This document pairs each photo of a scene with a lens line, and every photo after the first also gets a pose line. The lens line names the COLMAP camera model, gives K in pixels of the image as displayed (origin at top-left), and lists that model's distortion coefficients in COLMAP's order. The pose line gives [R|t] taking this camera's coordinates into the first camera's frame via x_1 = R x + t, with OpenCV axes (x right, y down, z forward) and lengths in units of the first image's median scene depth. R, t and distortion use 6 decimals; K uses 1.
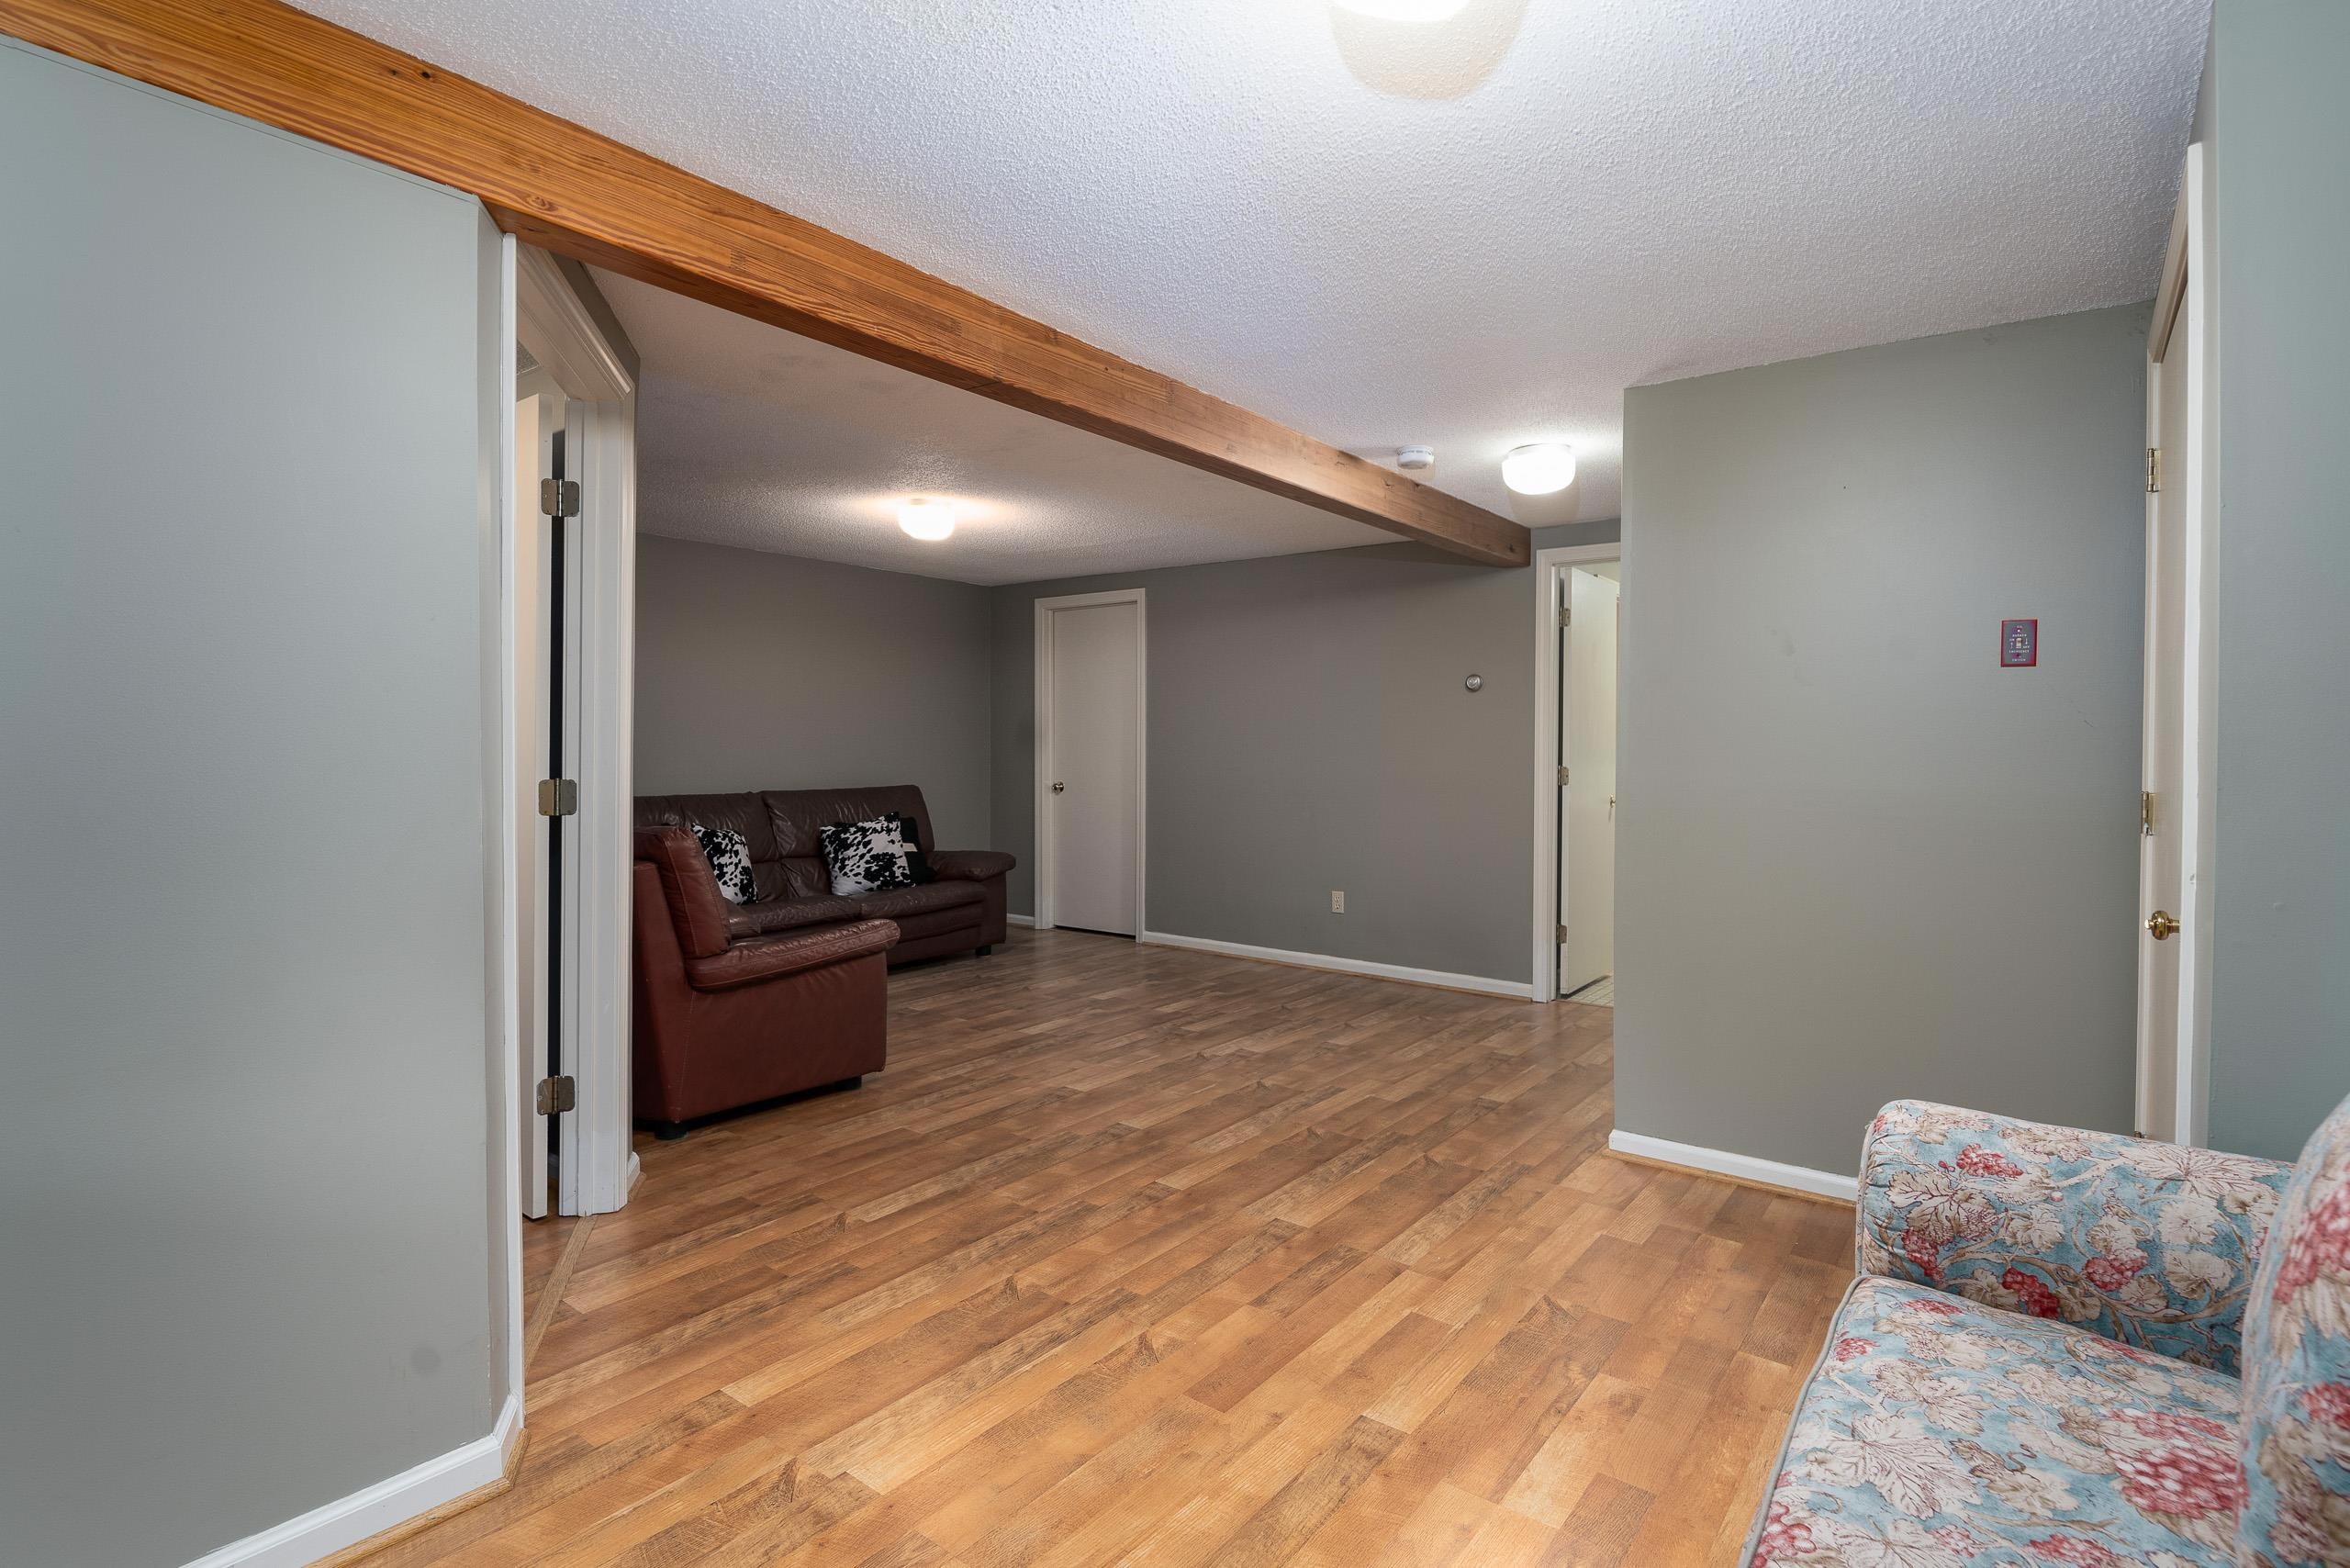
lens RADIAL K [[1140.4, 0, 1174.7], [0, 1140.4, 745.9], [0, 0, 1]] dist [0.000734, 0.000041]
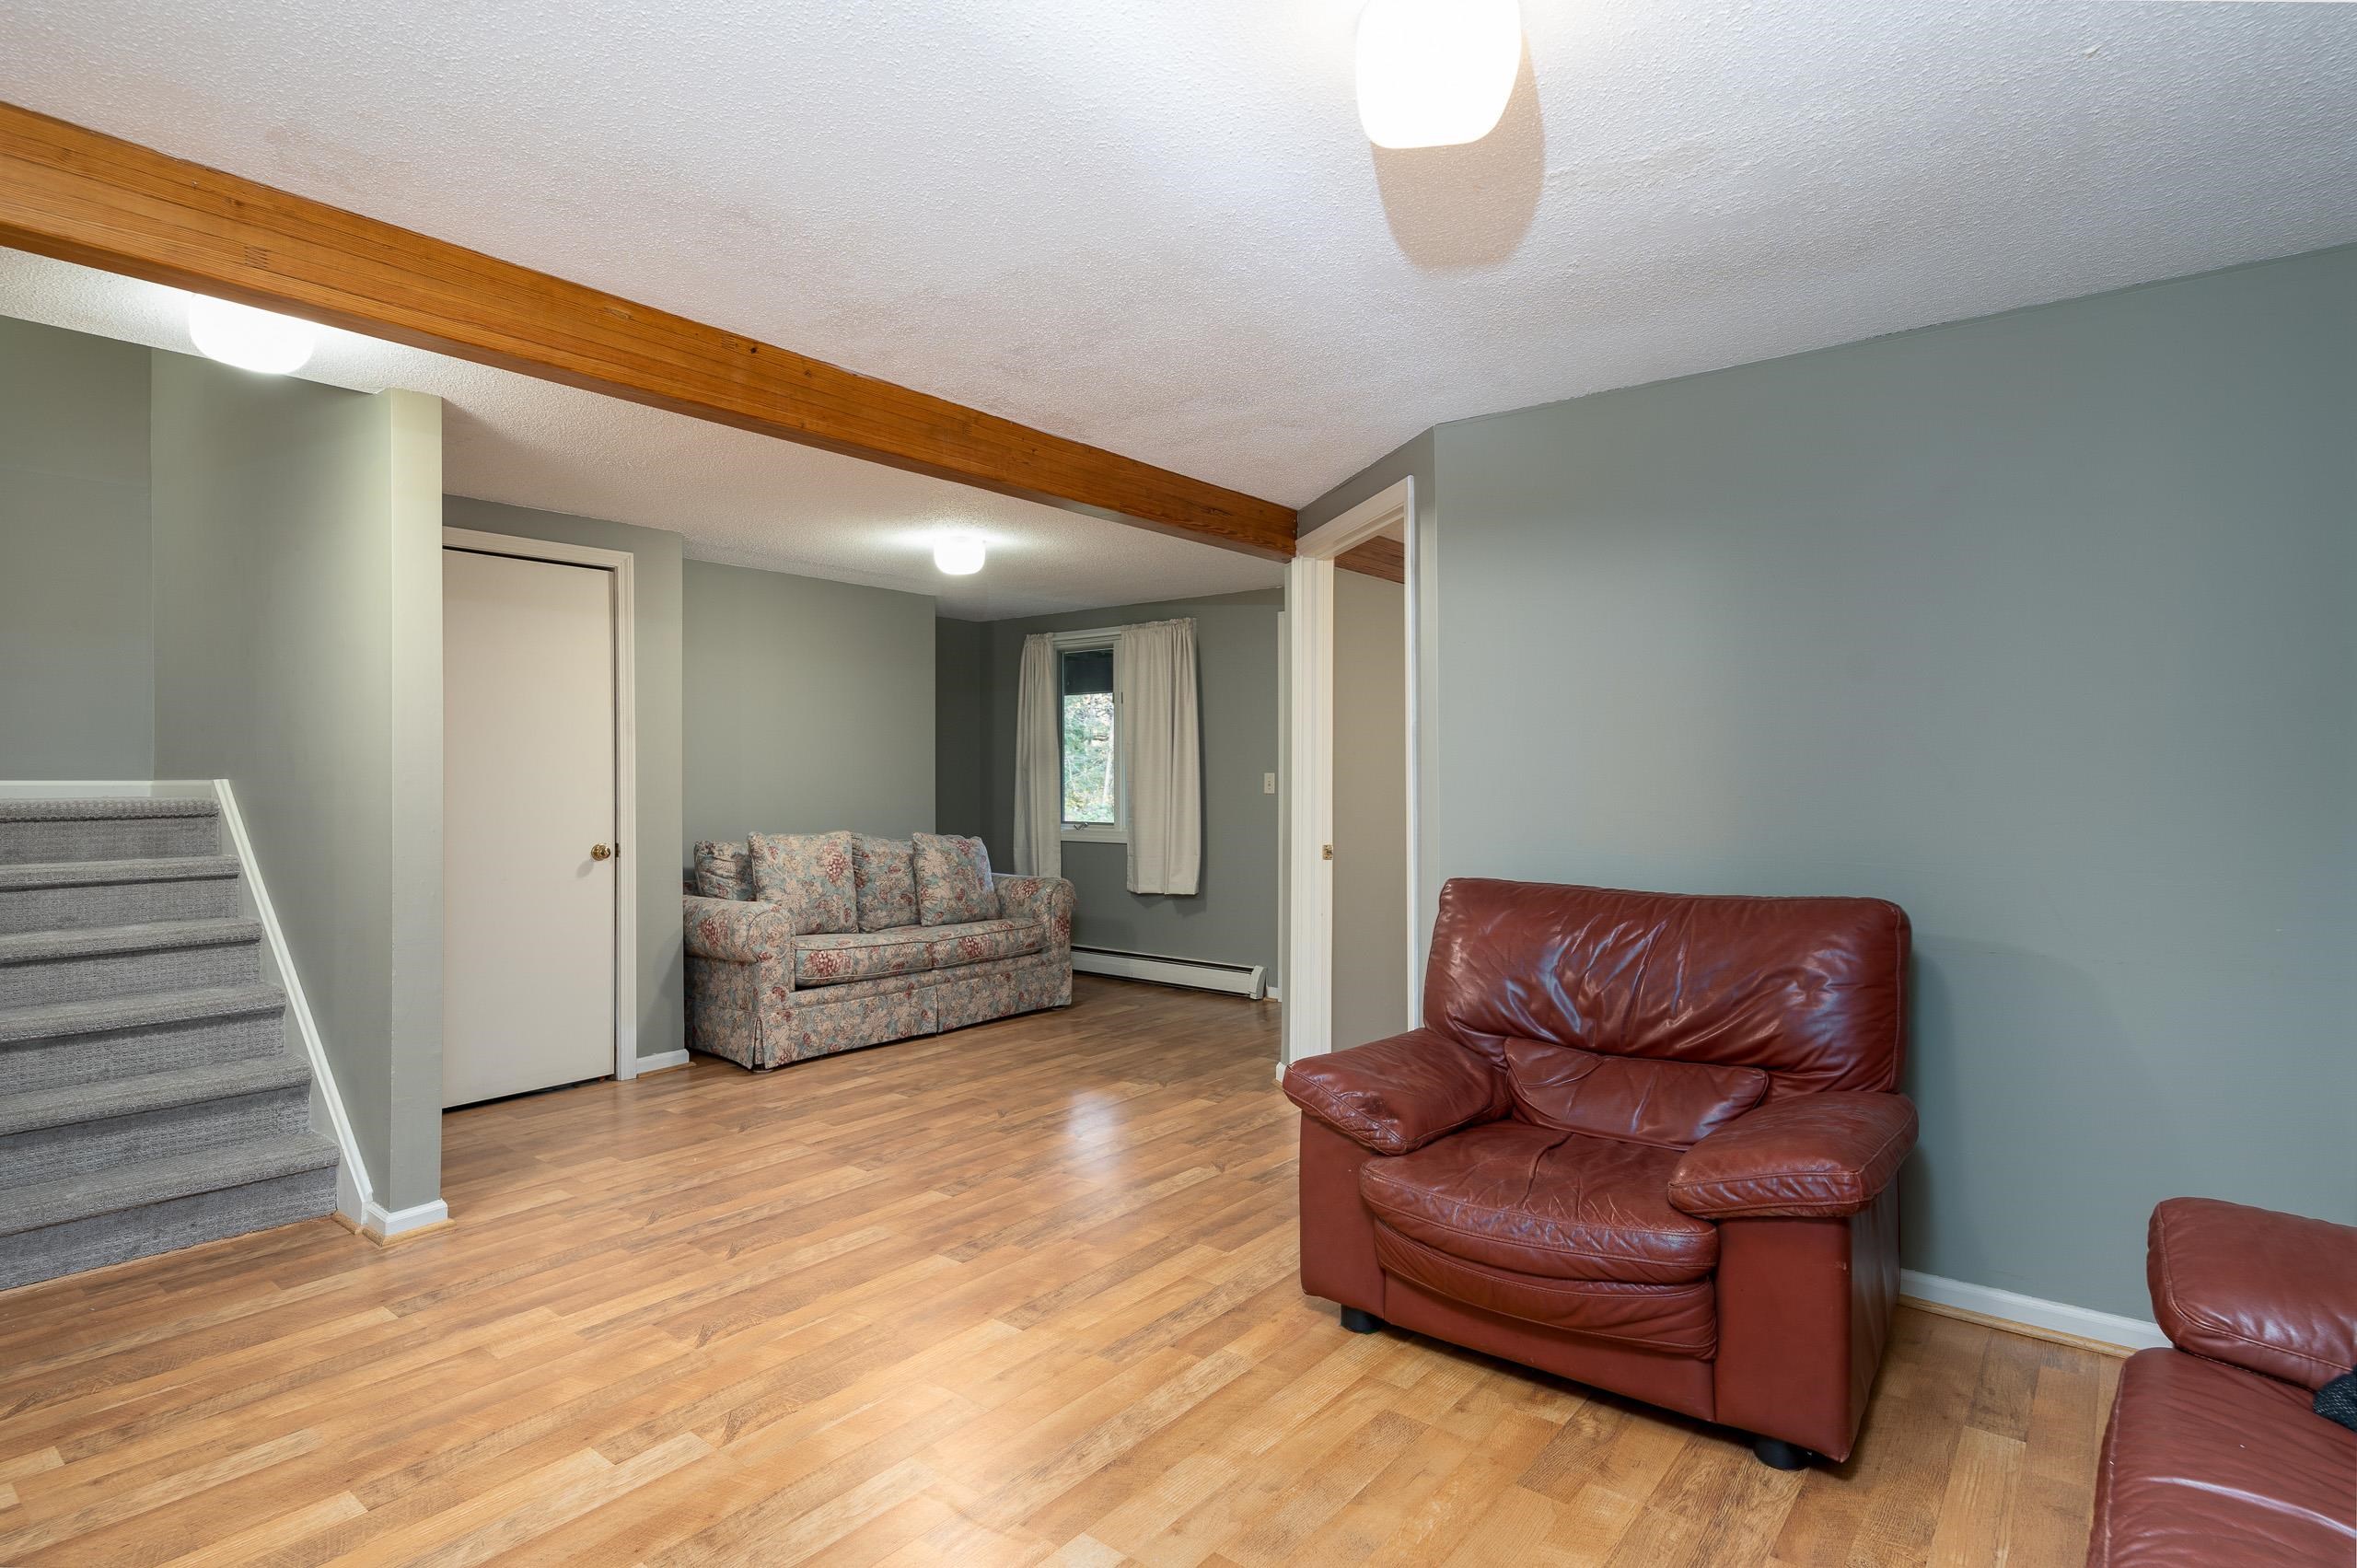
lens RADIAL K [[1201.3, 0, 1185.3], [0, 1201.3, 777.0], [0, 0, 1]] dist [0.005835, -0.008661]
pose [[-0.999908, -0.007163, 0.011510, -0.219948], [-0.007157, 0.999974, 0.000515, -0.009601], [-0.011513, 0.000433, -0.999934, 1.910928]]
